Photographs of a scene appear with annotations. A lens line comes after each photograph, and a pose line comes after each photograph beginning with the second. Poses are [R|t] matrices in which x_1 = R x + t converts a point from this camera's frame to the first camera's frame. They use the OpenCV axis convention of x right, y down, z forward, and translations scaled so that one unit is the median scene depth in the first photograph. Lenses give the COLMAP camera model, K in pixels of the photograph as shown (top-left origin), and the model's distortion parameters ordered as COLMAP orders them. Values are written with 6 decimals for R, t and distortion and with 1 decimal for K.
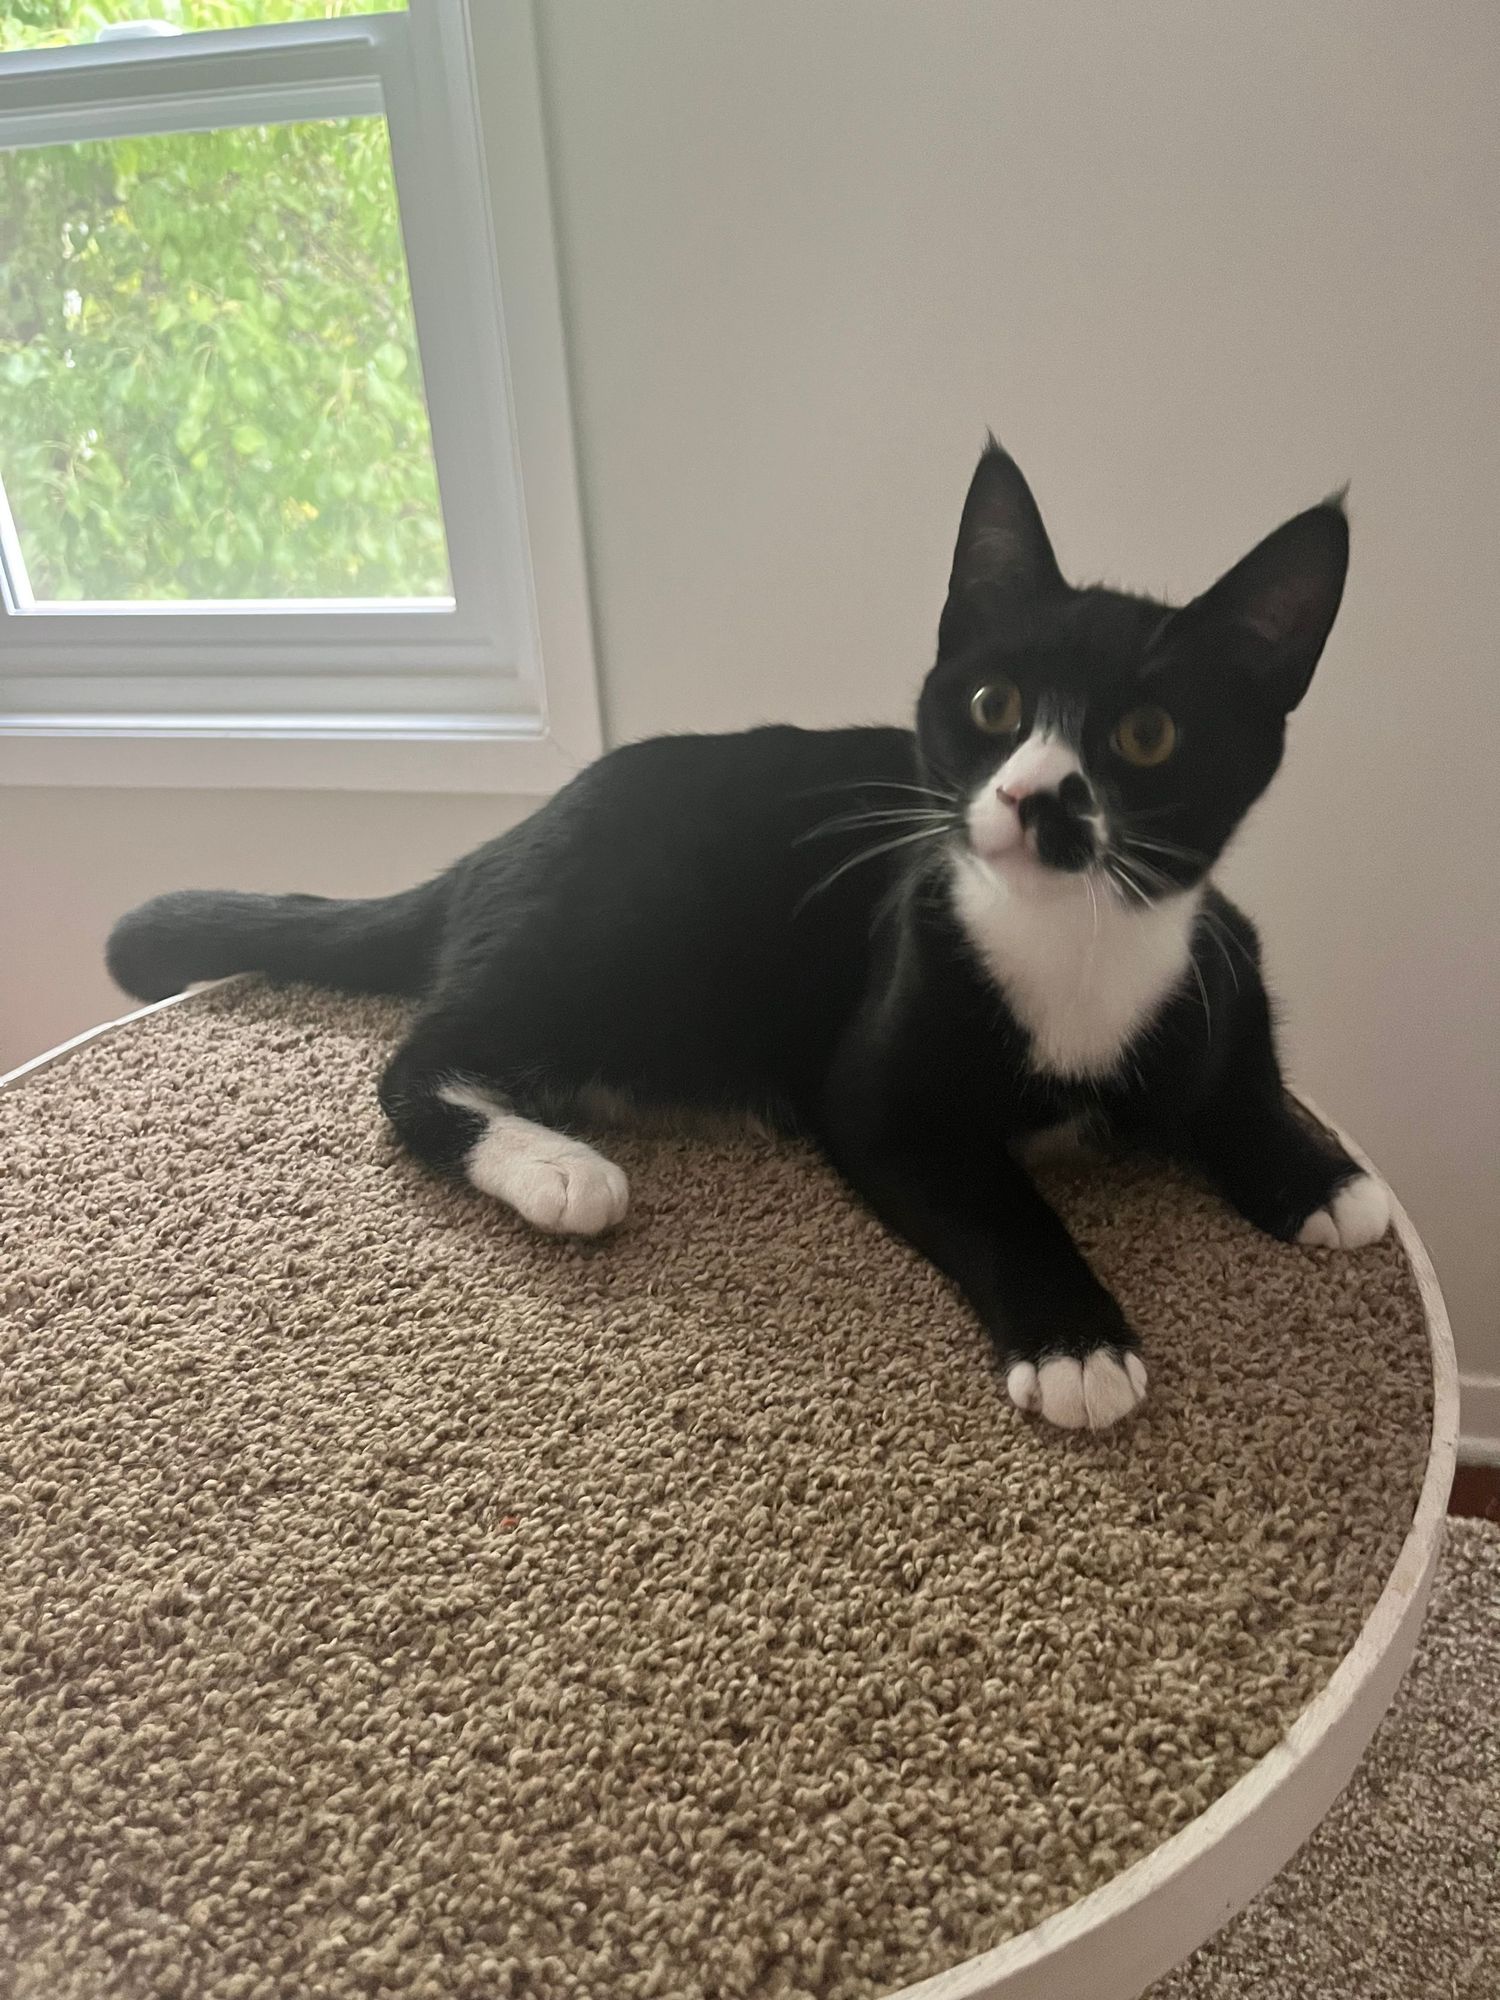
lens RADIAL K [[1201.8, 0, 750.0], [0, 1201.8, 1000.0], [0, 0, 1]] dist [0.001521, -0.019636]
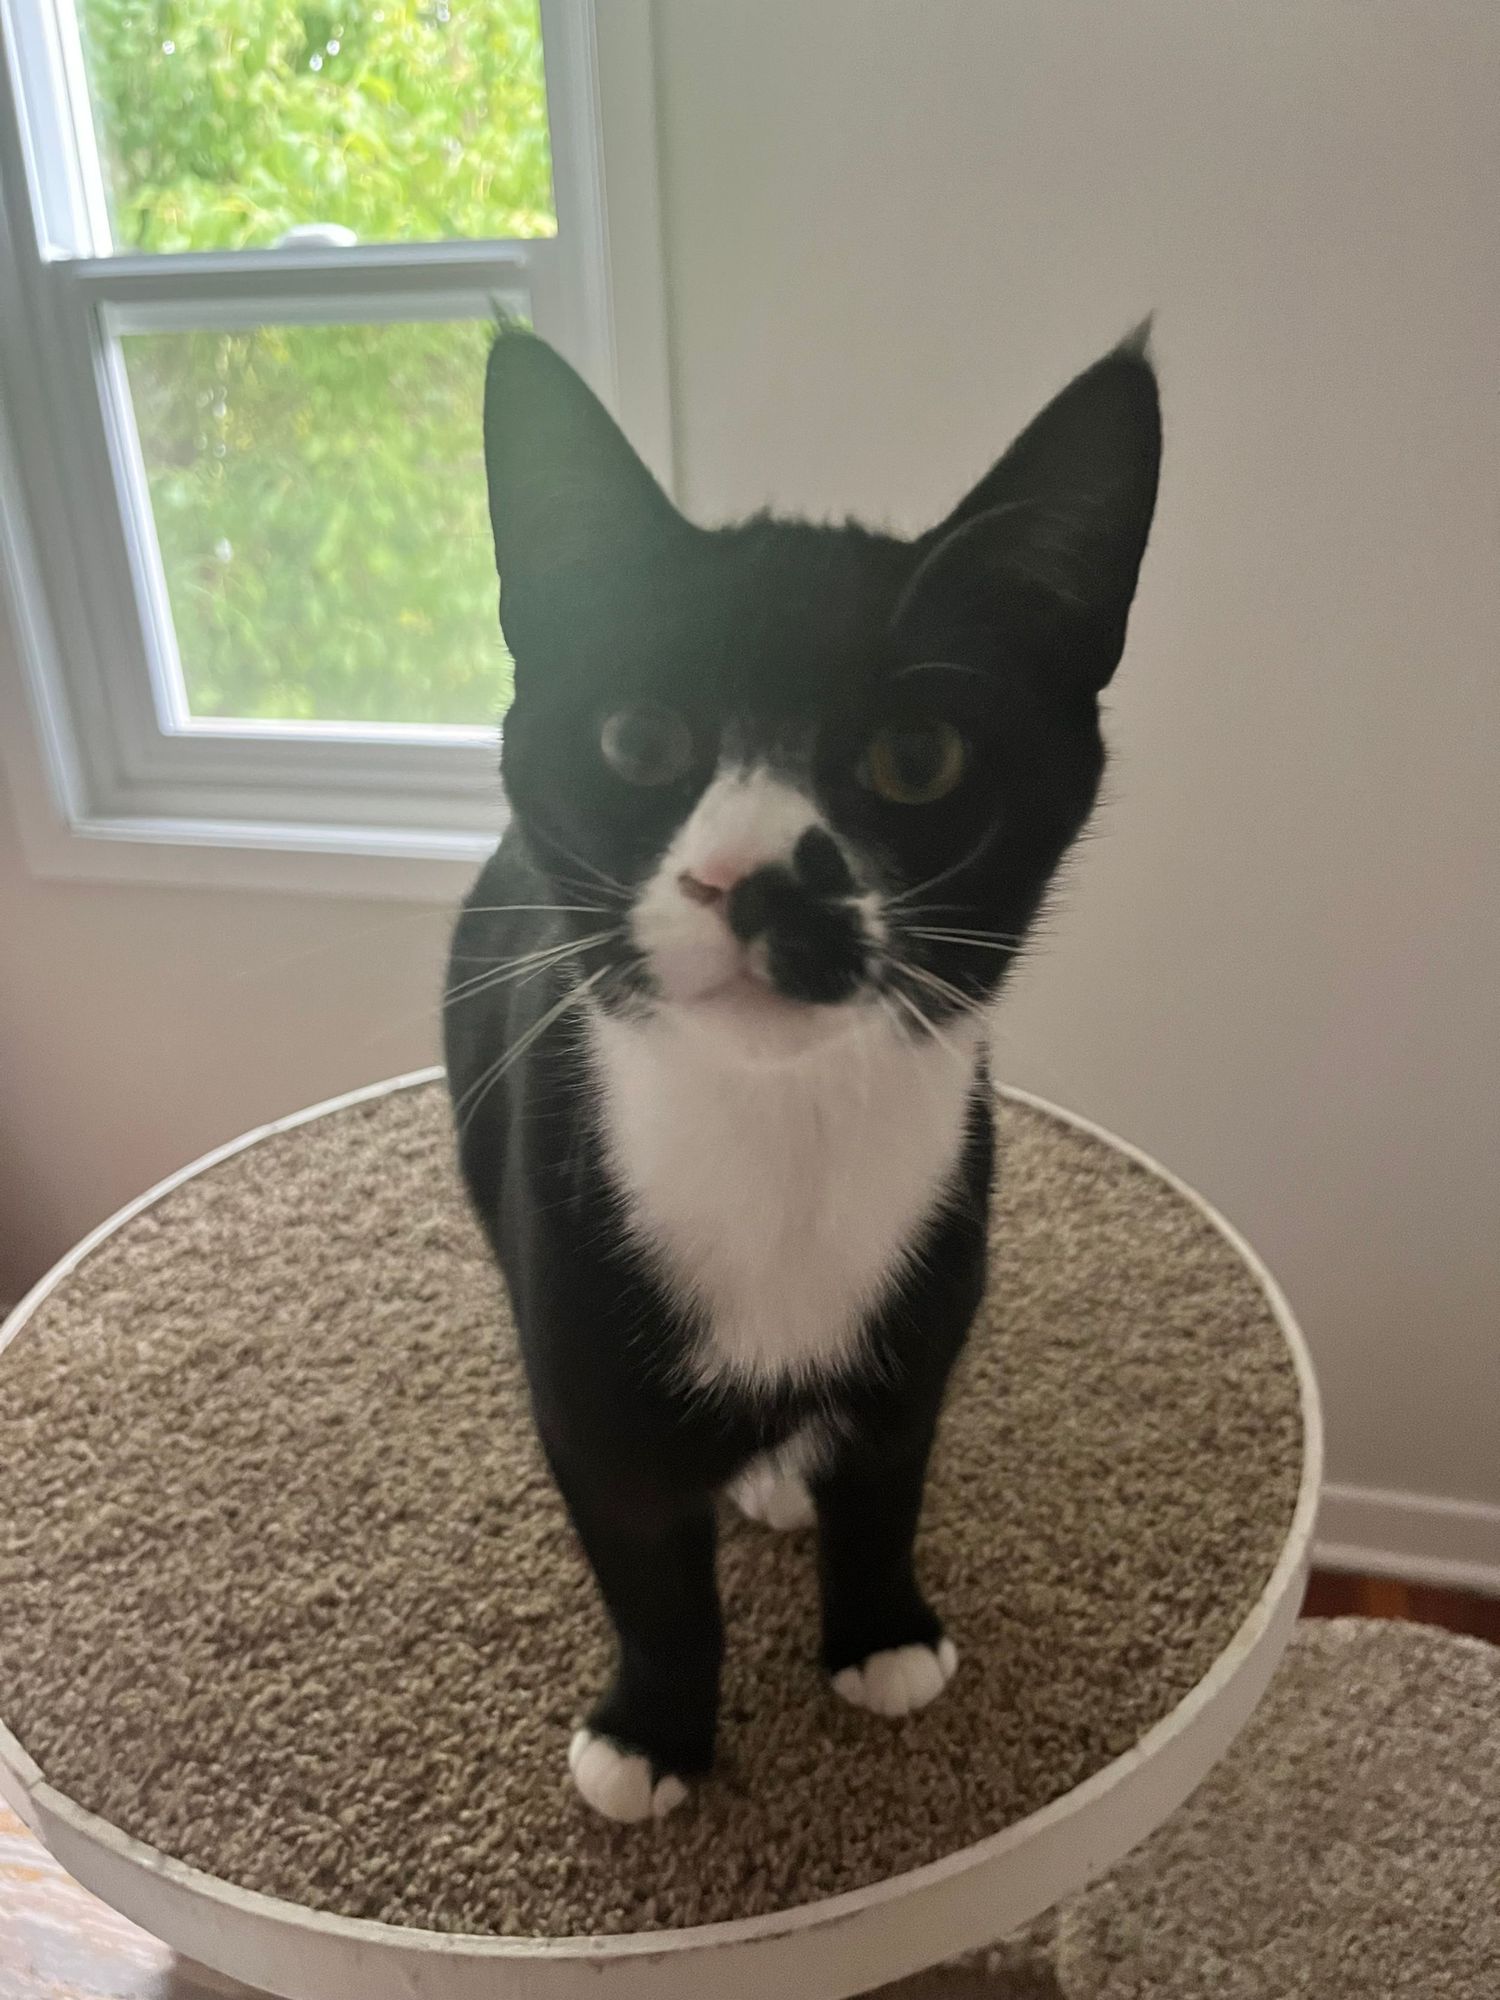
lens RADIAL K [[1201.8, 0, 750.0], [0, 1201.8, 1000.0], [0, 0, 1]] dist [0.001521, -0.019636]
pose [[0.996984, 0.032862, -0.070304, 0.065892], [-0.037308, 0.997323, -0.062892, -0.104056], [0.068049, 0.065325, 0.995541, -0.375698]]
